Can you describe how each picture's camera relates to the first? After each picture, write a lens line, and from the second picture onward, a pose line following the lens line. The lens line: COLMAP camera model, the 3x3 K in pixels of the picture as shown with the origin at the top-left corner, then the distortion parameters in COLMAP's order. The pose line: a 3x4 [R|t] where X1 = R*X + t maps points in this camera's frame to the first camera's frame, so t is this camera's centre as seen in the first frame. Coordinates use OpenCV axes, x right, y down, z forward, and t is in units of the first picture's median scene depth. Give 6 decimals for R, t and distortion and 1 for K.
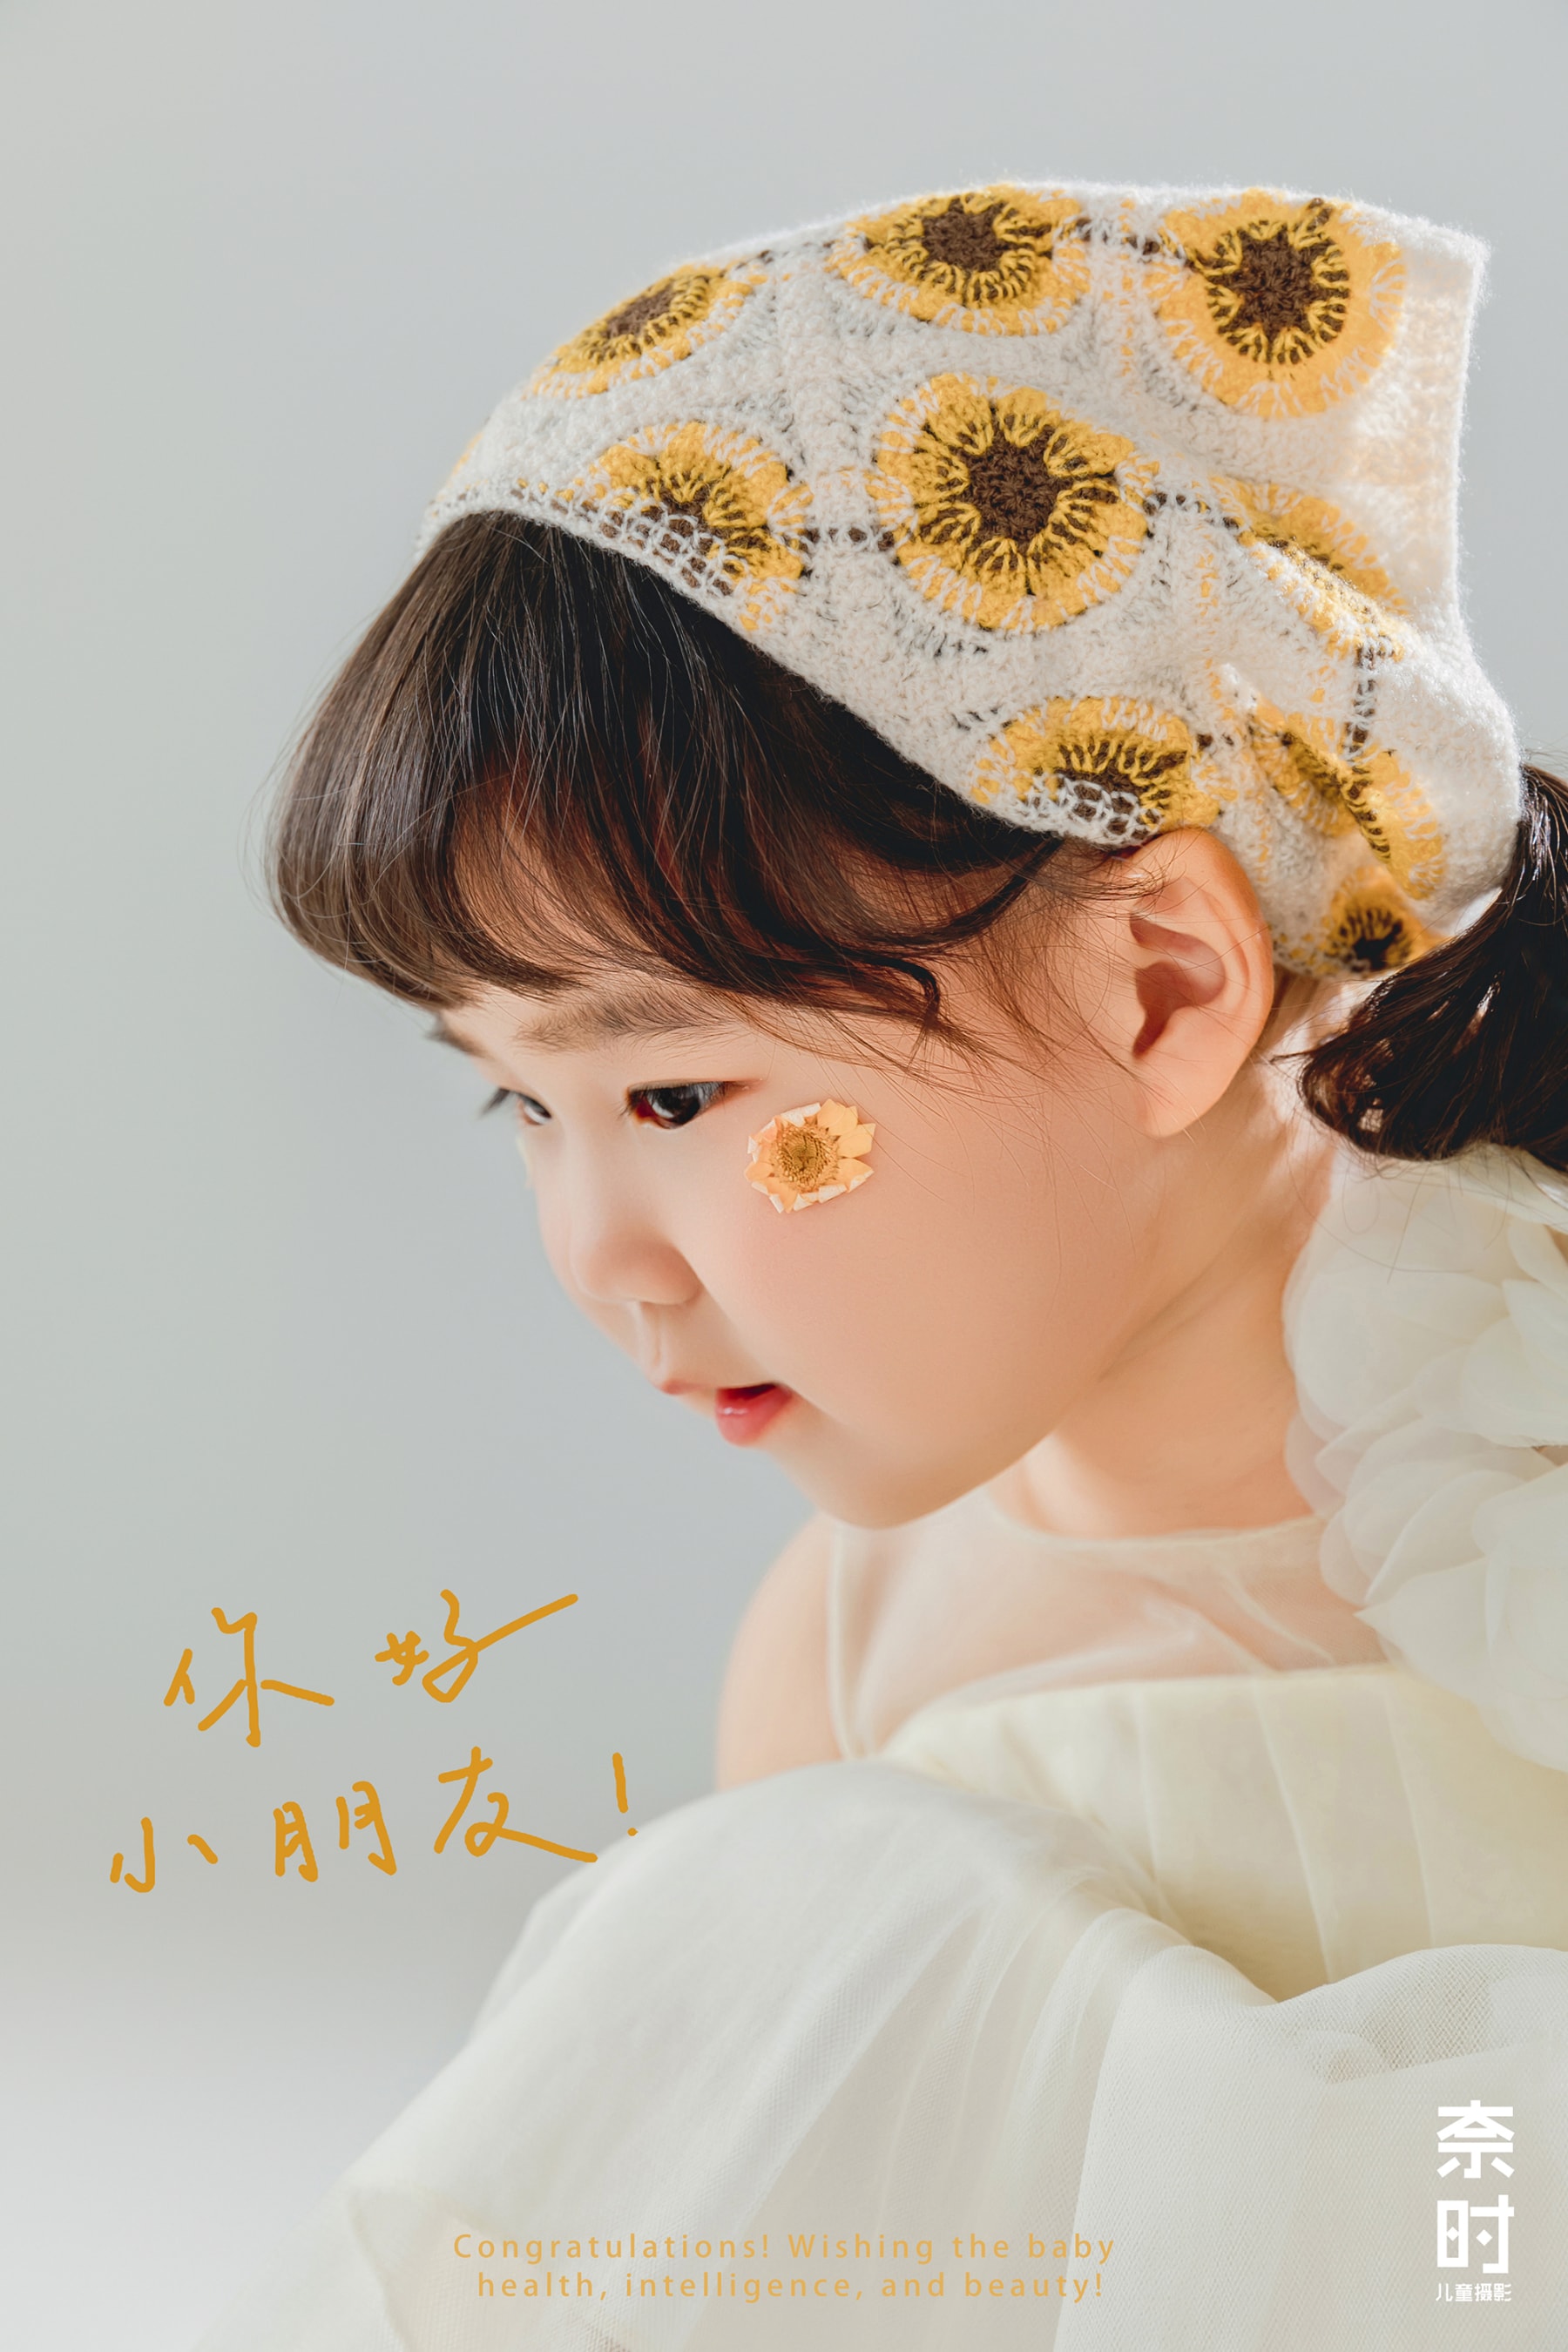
lens RADIAL K [[4734.7, 0, 783.0], [0, 4734.7, 1175.9], [0, 0, 1]] dist [-0.070309, 0.000000]
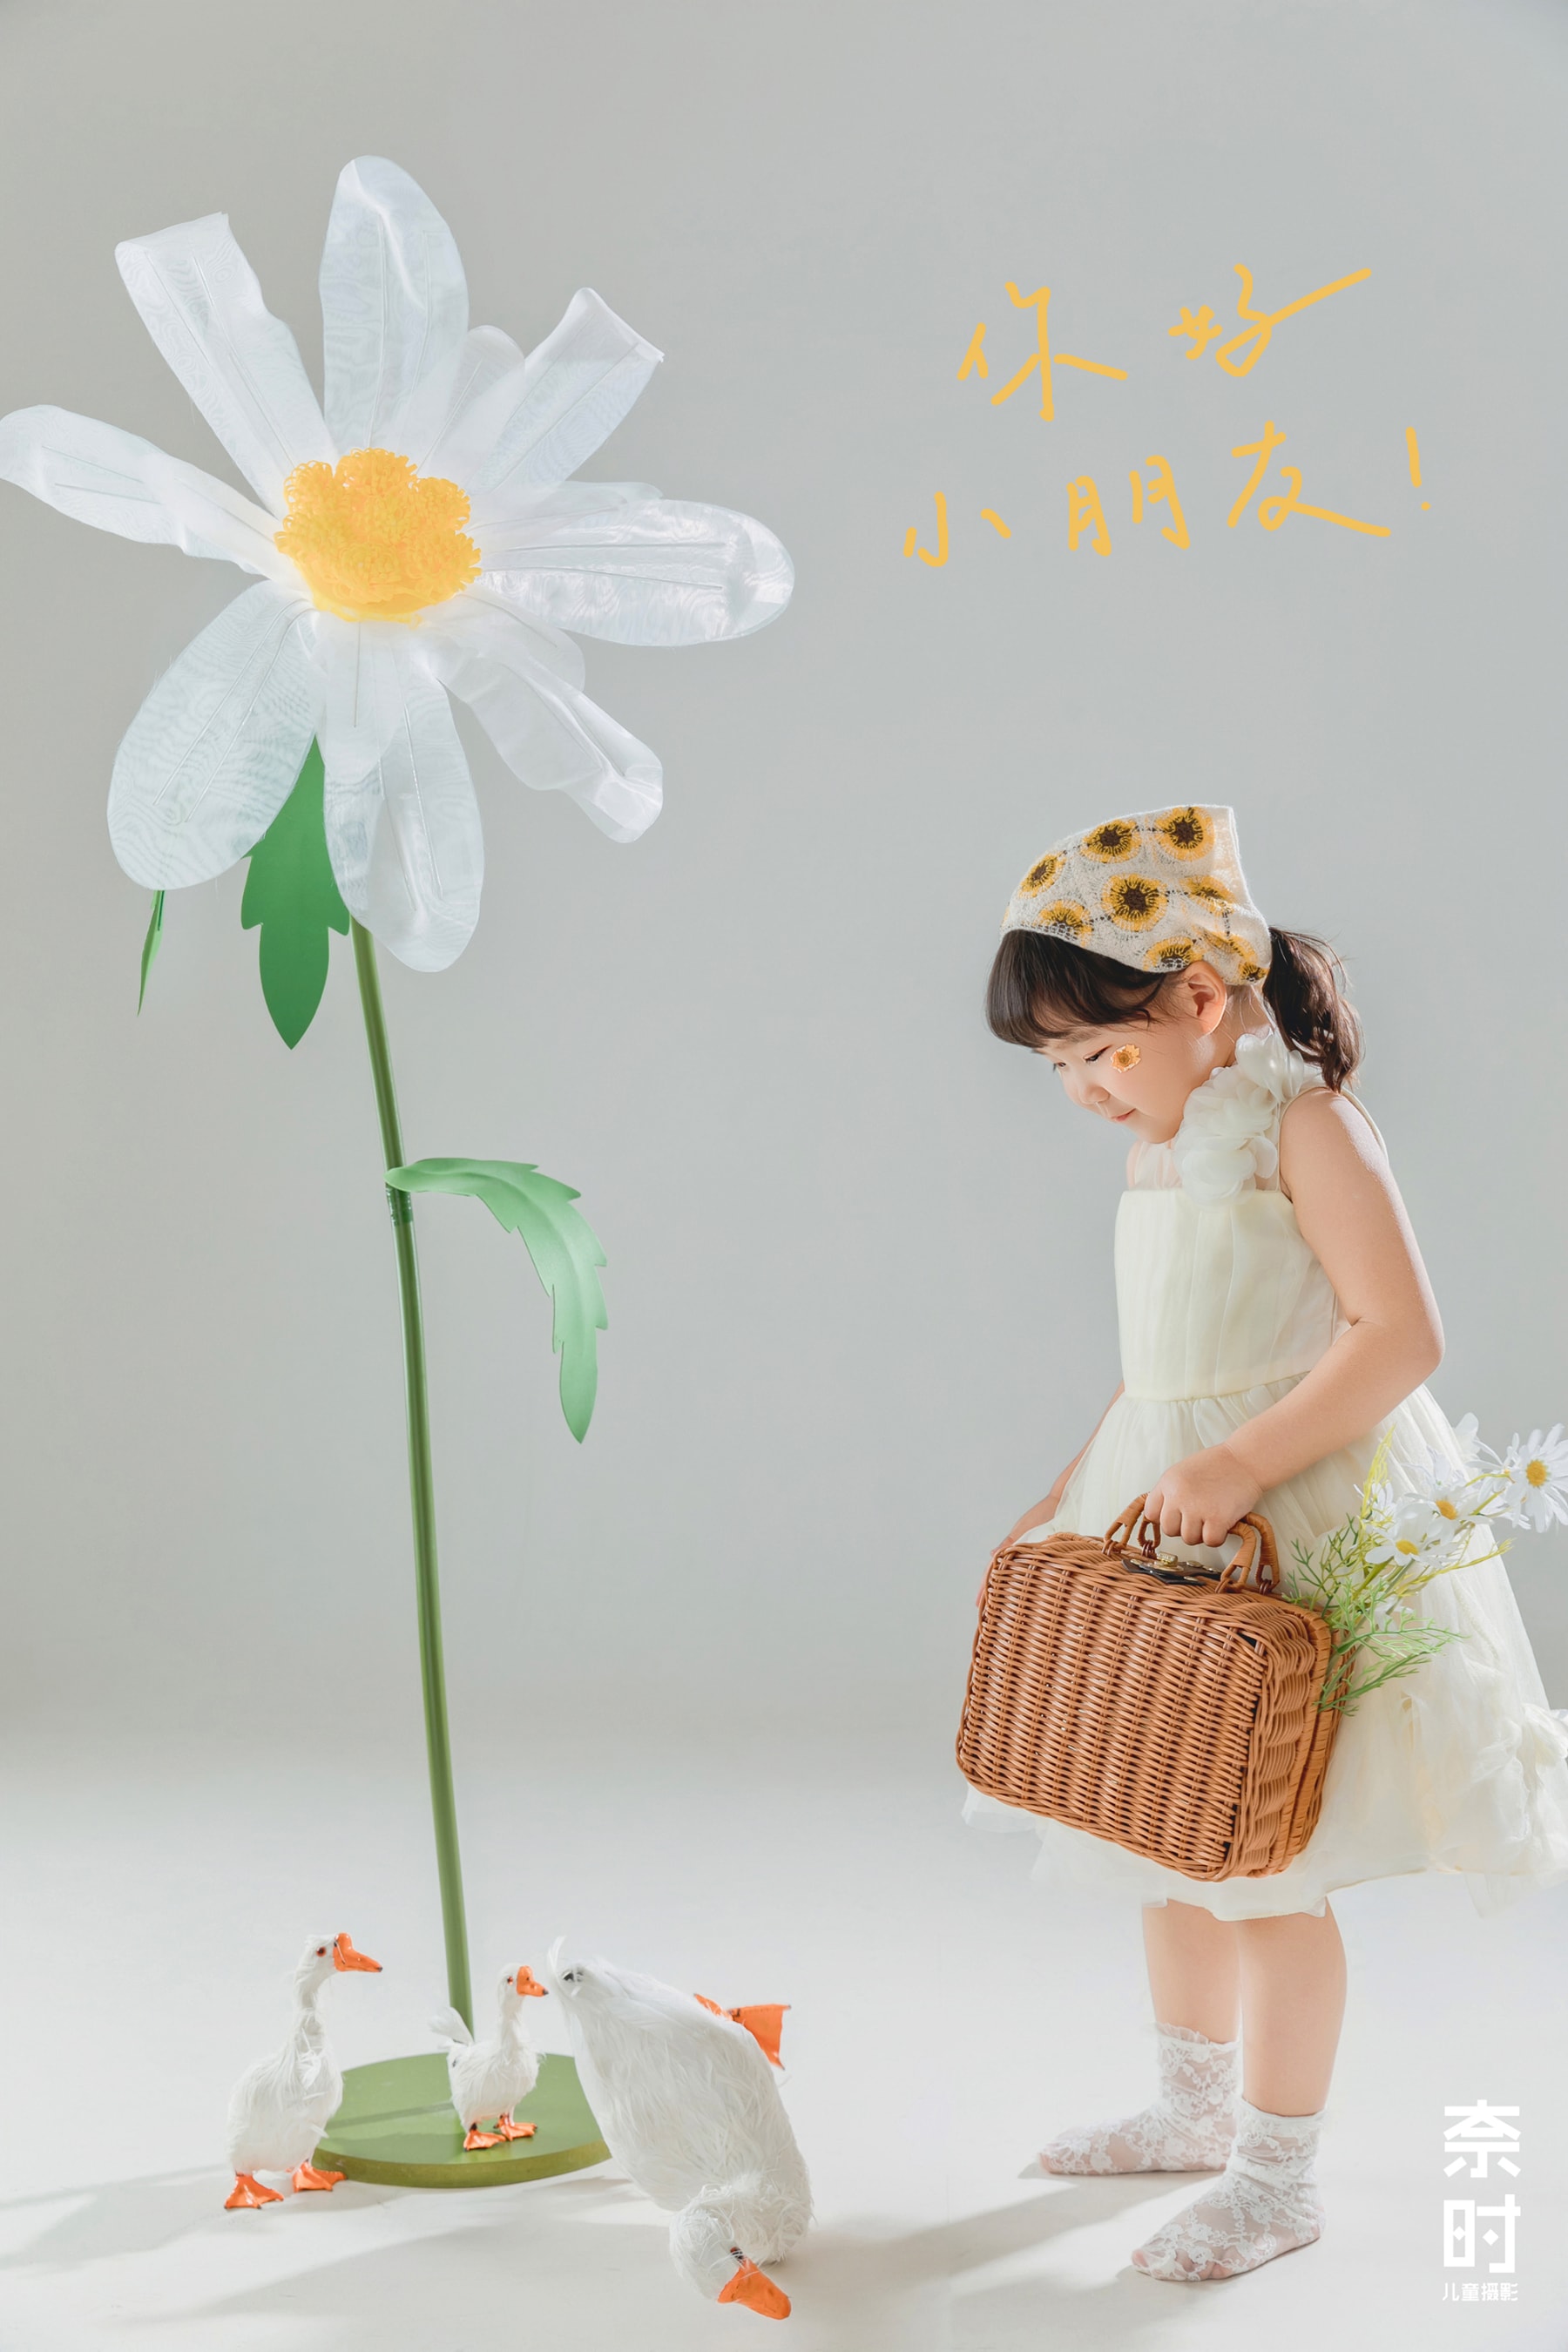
lens RADIAL K [[3203.3, 0, 775.6], [0, 3203.3, 1164.1], [0, 0, 1]] dist [-0.000346, 0.000000]
pose [[0.963710, -0.241333, -0.114107, 0.007269], [0.241913, 0.970257, -0.008954, 0.037388], [0.112874, -0.018975, 0.993428, -1.936024]]
